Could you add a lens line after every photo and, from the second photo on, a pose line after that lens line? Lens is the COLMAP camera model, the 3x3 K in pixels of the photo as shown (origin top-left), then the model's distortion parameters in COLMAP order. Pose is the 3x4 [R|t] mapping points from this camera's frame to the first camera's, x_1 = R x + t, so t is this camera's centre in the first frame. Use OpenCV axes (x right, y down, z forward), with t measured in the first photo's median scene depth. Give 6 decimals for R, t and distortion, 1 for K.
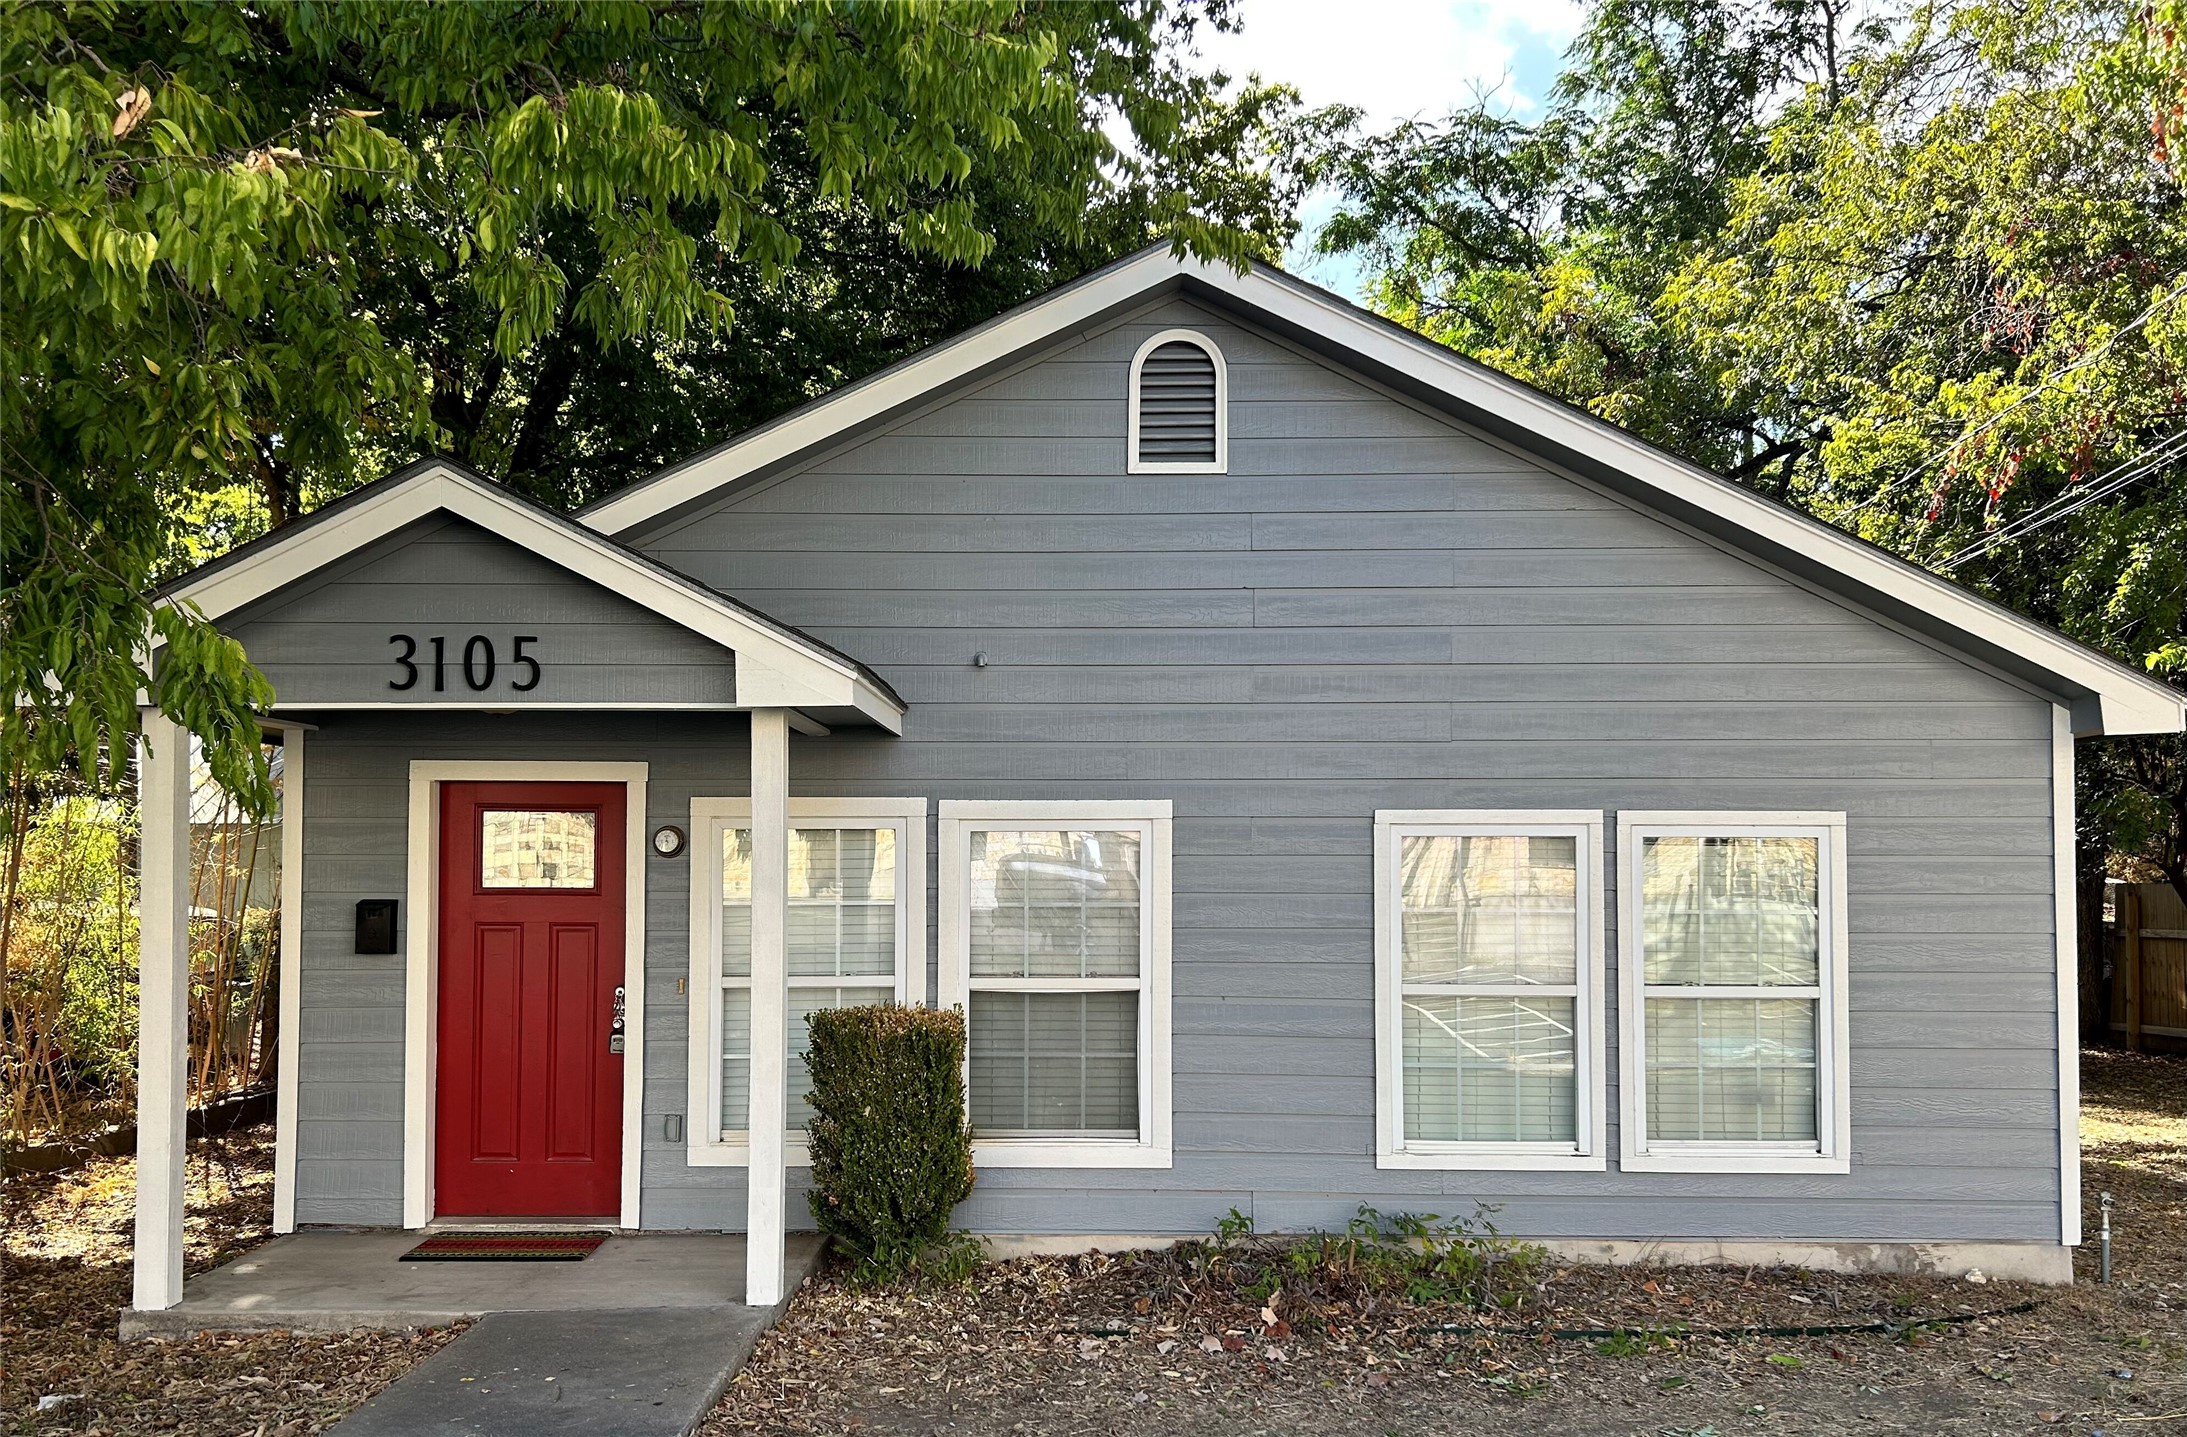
lens RADIAL K [[1712.8, 0, 1109.2], [0, 1712.8, 814.6], [0, 0, 1]] dist [0.034071, -0.015912]
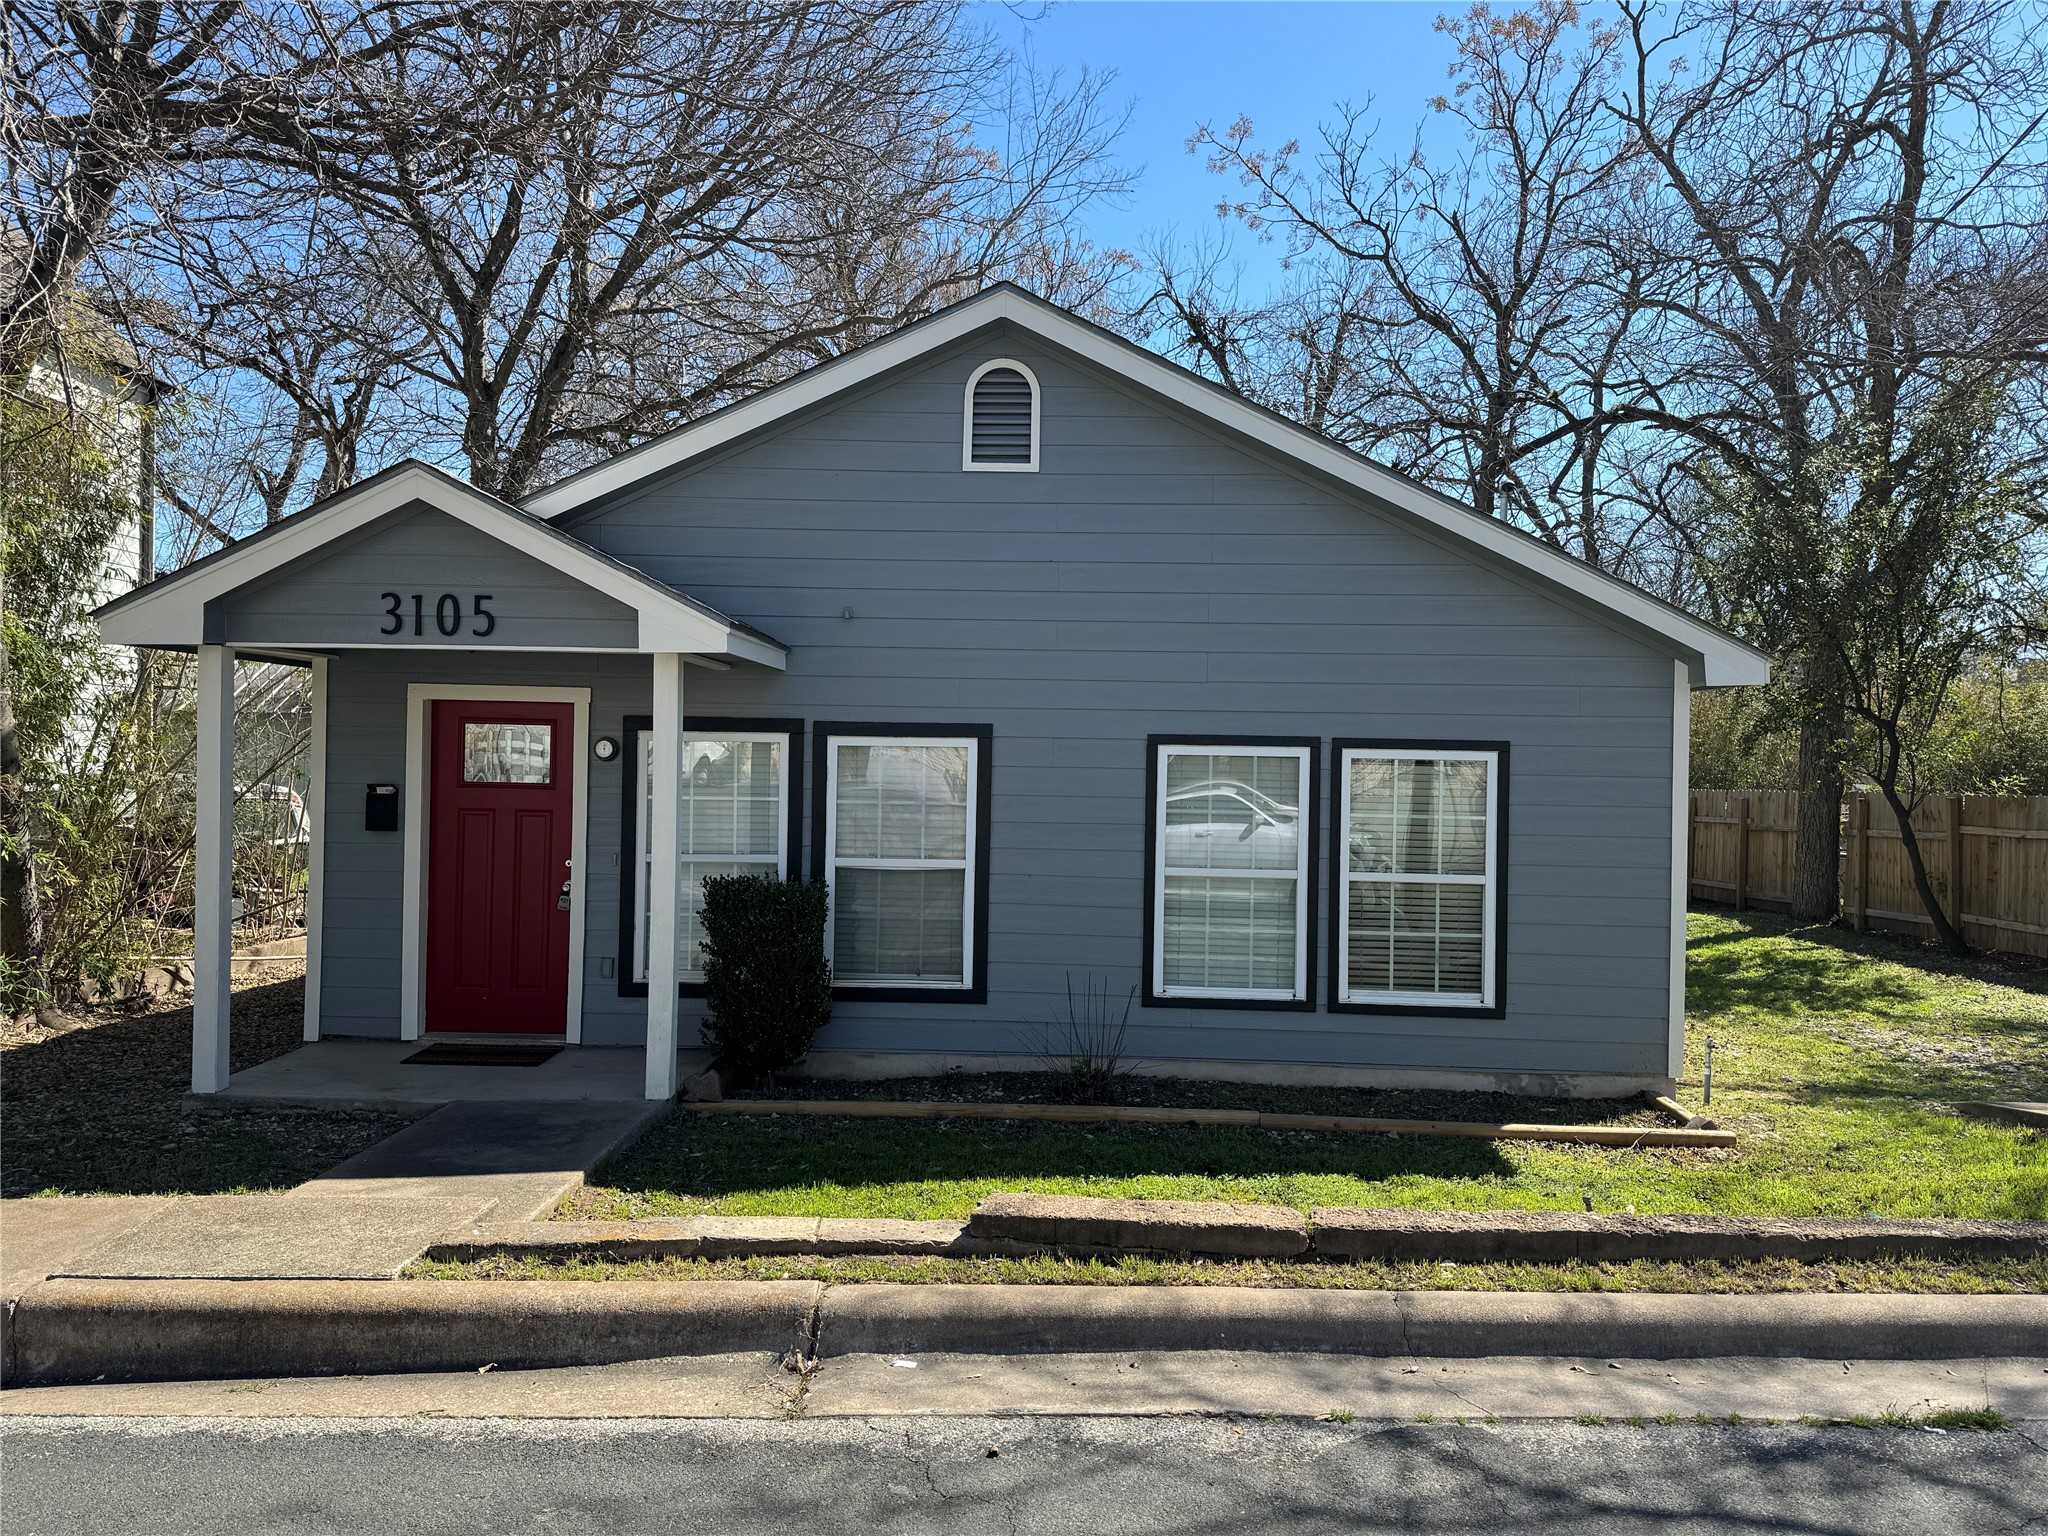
lens RADIAL K [[1425.6, 0, 1031.3], [0, 1425.6, 750.9], [0, 0, 1]] dist [0.078063, -0.069892]
pose [[0.999626, 0.016710, -0.021657, 0.092108], [-0.016158, 0.999547, 0.025407, -0.016009], [0.022072, -0.025047, 0.999443, -0.087575]]
